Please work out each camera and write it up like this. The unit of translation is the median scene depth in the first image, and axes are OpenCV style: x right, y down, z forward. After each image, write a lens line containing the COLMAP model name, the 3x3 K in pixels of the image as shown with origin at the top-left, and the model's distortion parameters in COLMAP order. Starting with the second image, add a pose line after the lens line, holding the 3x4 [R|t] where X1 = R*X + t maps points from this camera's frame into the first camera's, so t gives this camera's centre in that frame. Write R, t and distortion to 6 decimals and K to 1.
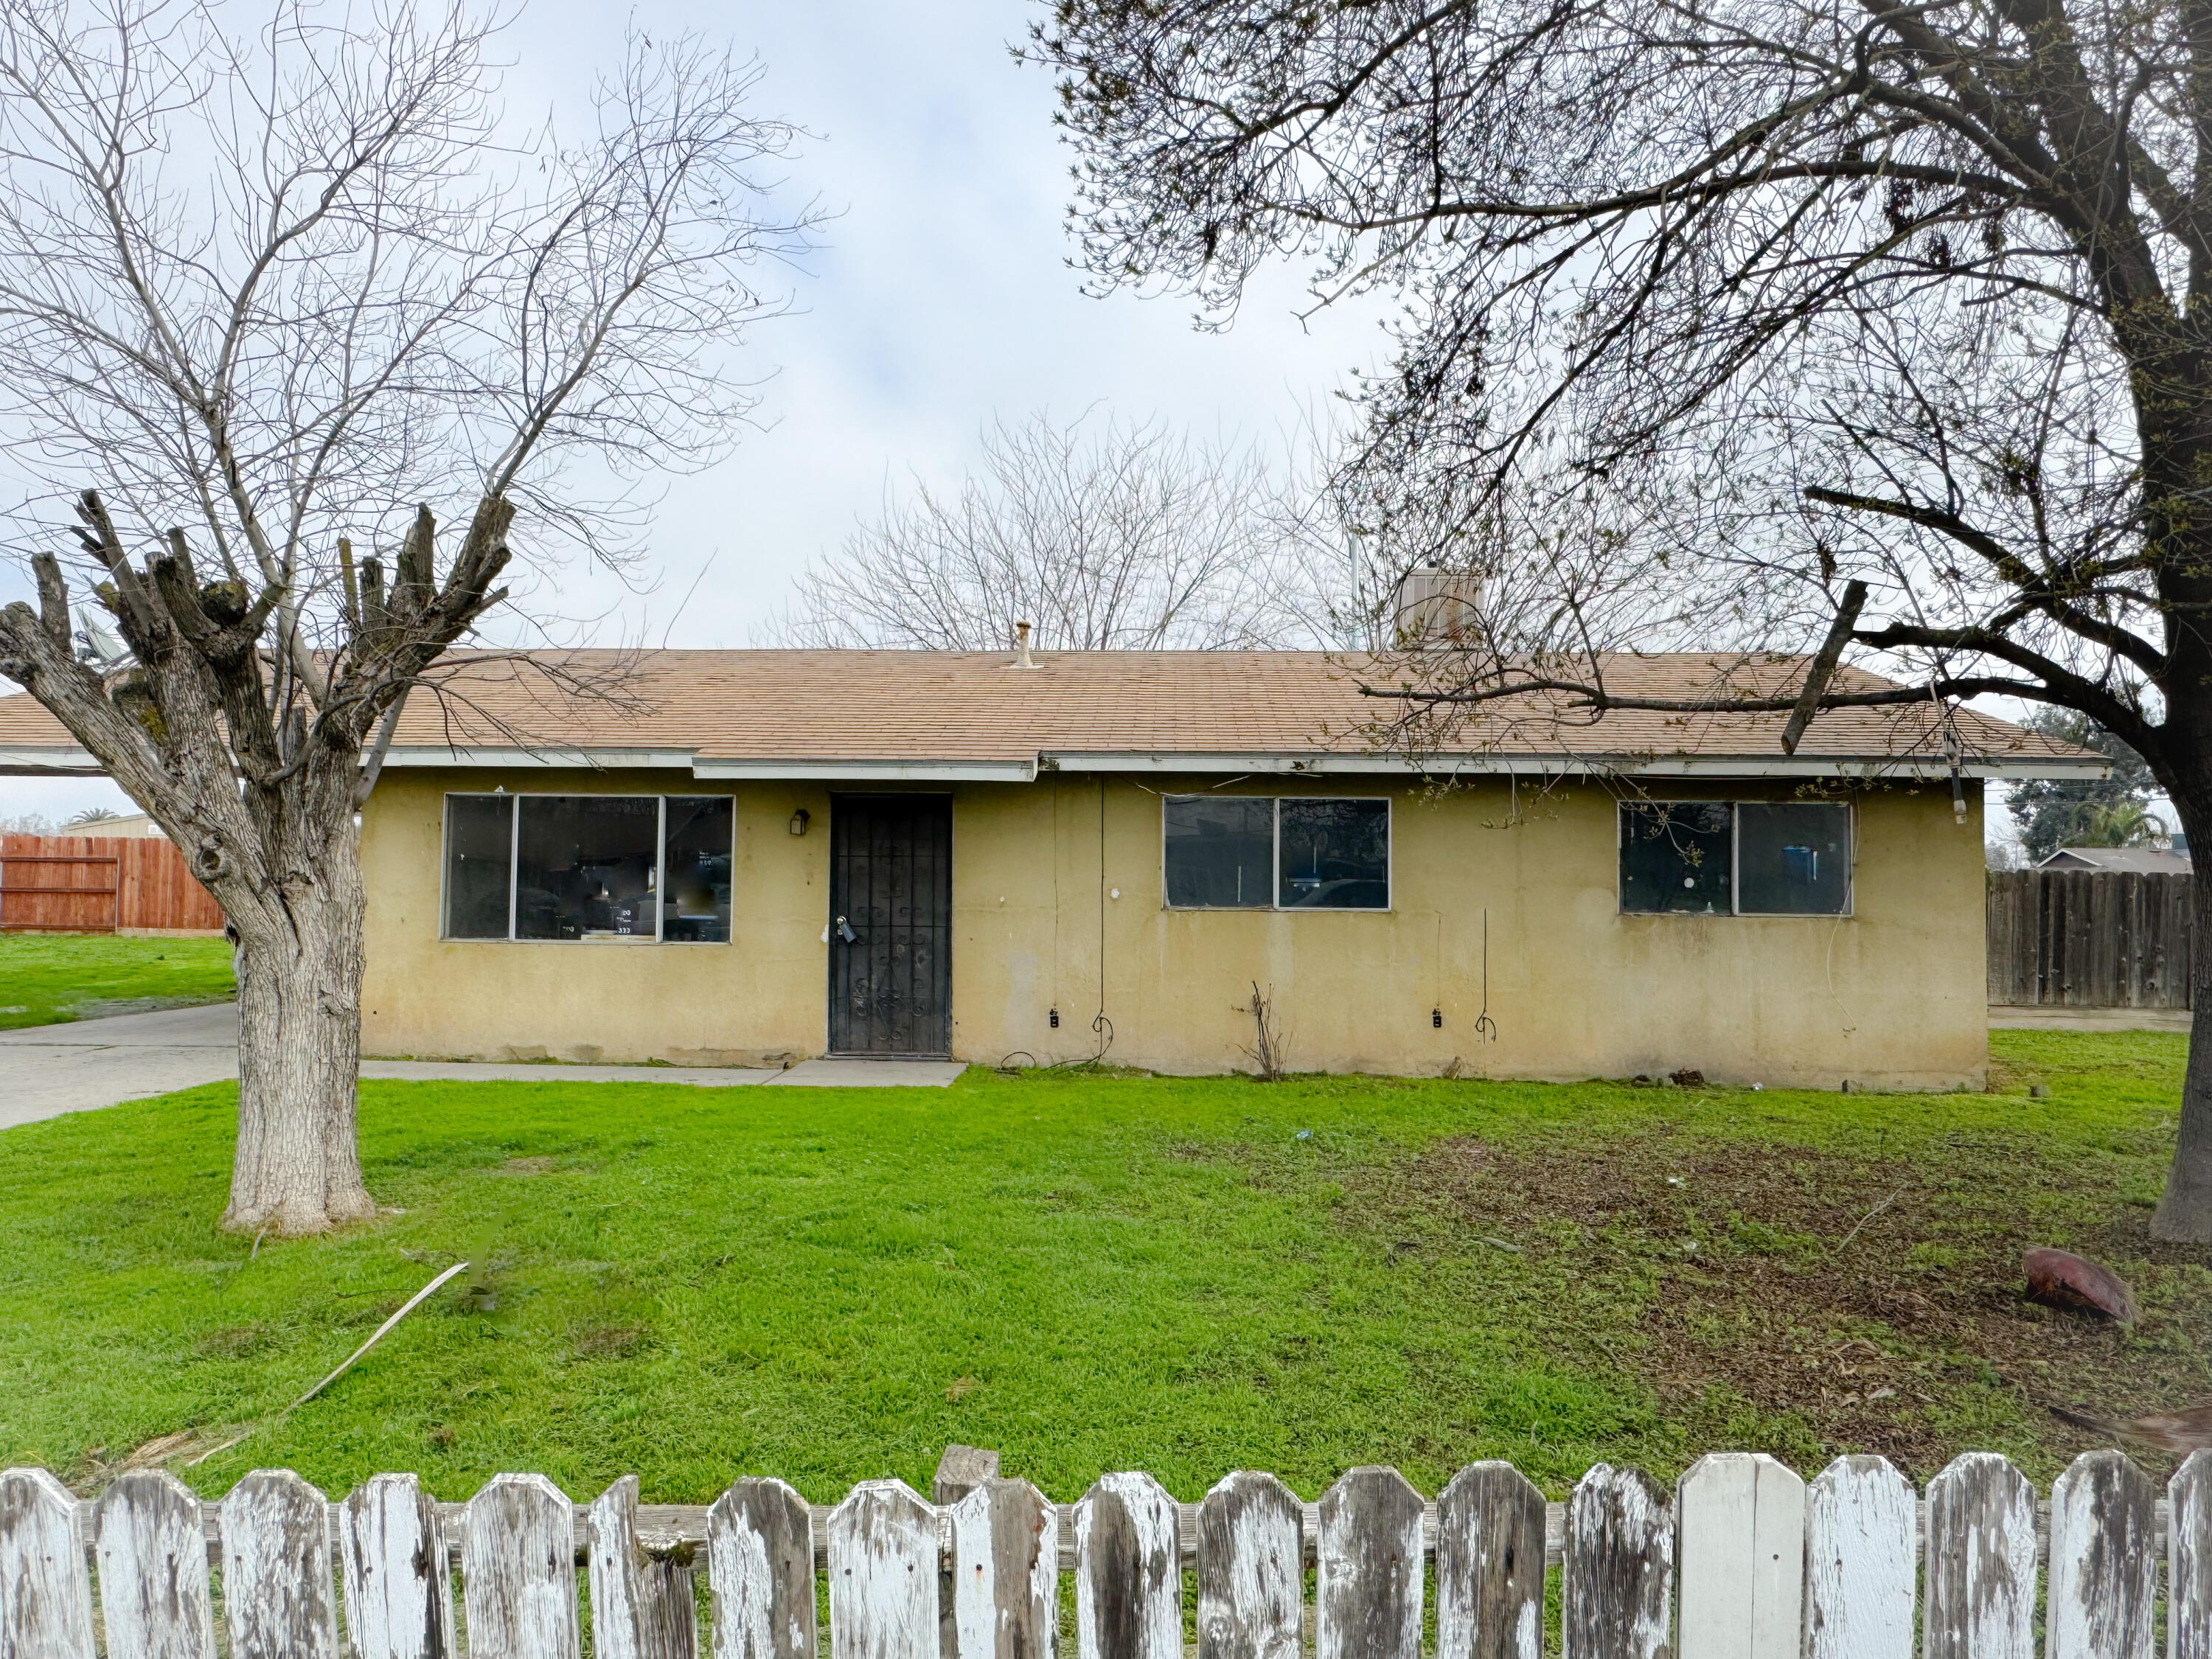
lens RADIAL K [[1449.7, 0, 1106.8], [0, 1449.7, 835.3], [0, 0, 1]] dist [0.005057, 0.002260]
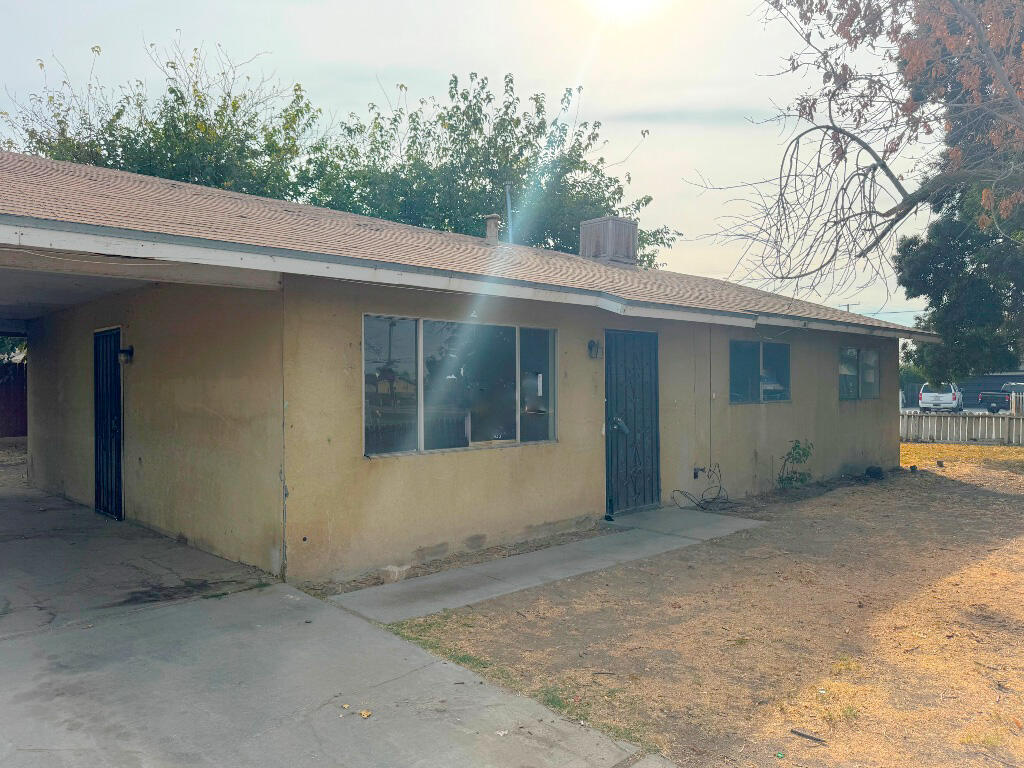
lens RADIAL K [[743.3, 0, 509.2], [0, 743.3, 382.9], [0, 0, 1]] dist [0.051103, 0.000051]
pose [[0.687828, -0.013631, 0.725746, -0.791063], [-0.014633, 0.999360, 0.032639, 0.000946], [-0.725726, -0.033070, 0.687188, 0.581439]]
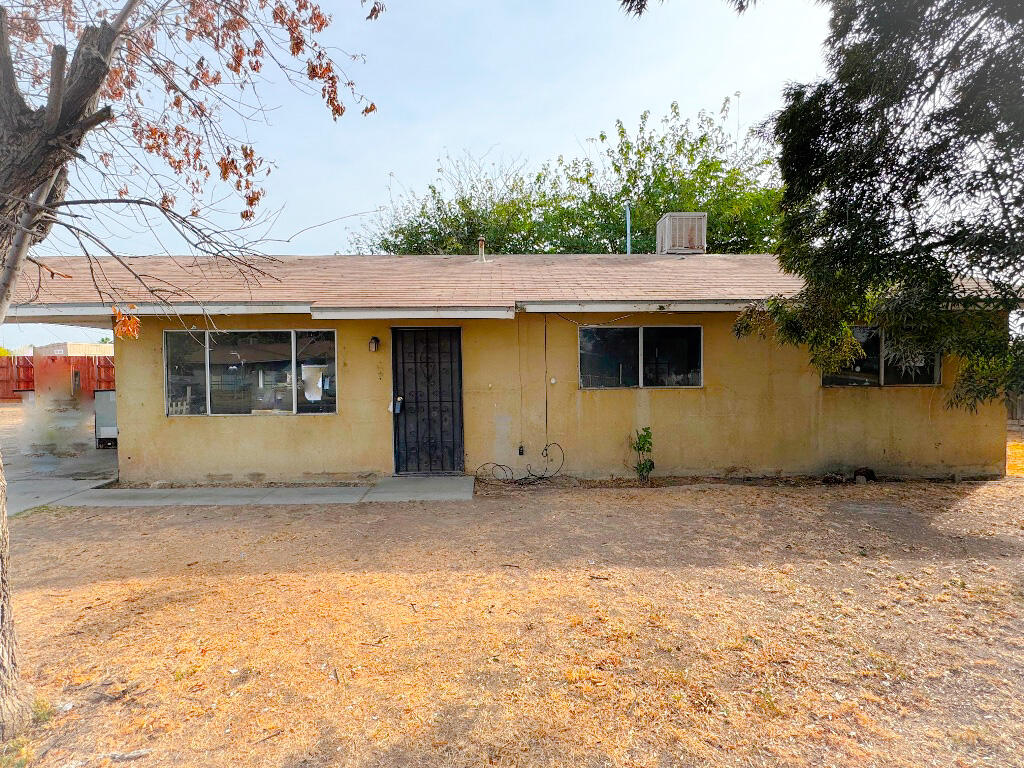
lens RADIAL K [[537.2, 0, 515.6], [0, 537.2, 385.4], [0, 0, 1]] dist [-0.004589, -0.001161]
pose [[0.996052, -0.022375, 0.085906, -0.099618], [0.016024, 0.997136, 0.073918, -0.004666], [-0.087314, -0.072250, 0.993557, 0.338697]]
